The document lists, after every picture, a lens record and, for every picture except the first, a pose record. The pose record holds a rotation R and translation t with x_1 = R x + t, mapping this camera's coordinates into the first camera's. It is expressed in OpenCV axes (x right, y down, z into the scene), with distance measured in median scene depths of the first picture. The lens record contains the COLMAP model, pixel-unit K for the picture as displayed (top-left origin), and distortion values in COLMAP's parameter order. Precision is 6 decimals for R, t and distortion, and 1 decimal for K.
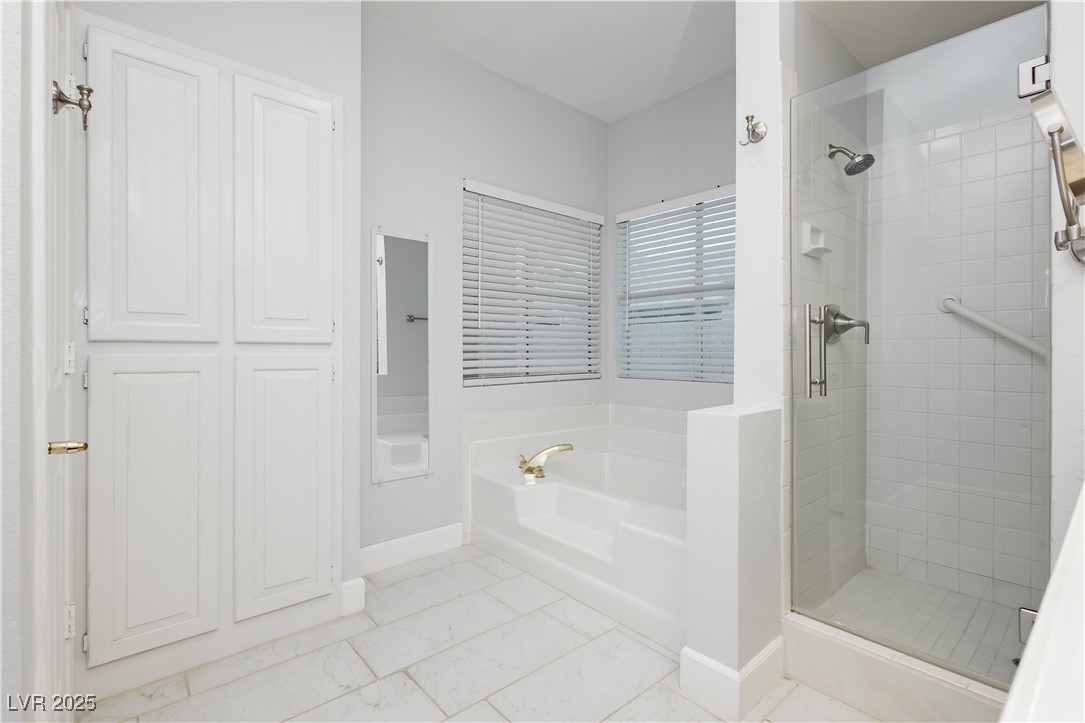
lens RADIAL K [[497.2, 0, 543.7], [0, 497.2, 358.9], [0, 0, 1]] dist [0.000506, 0.000148]
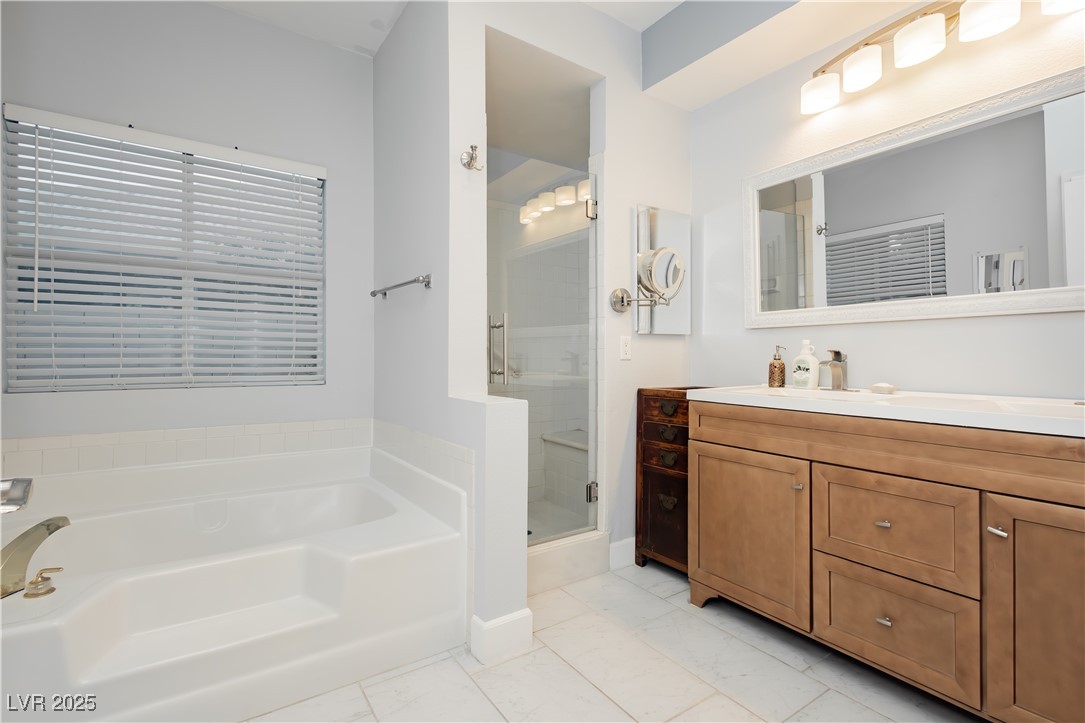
lens RADIAL K [[497.2, 0, 543.7], [0, 497.2, 358.9], [0, 0, 1]] dist [0.000506, 0.000148]
pose [[0.118542, -0.006908, 0.992925, -0.606120], [0.010337, 0.999930, 0.005723, 0.003314], [-0.992895, 0.009586, 0.118605, 0.590308]]
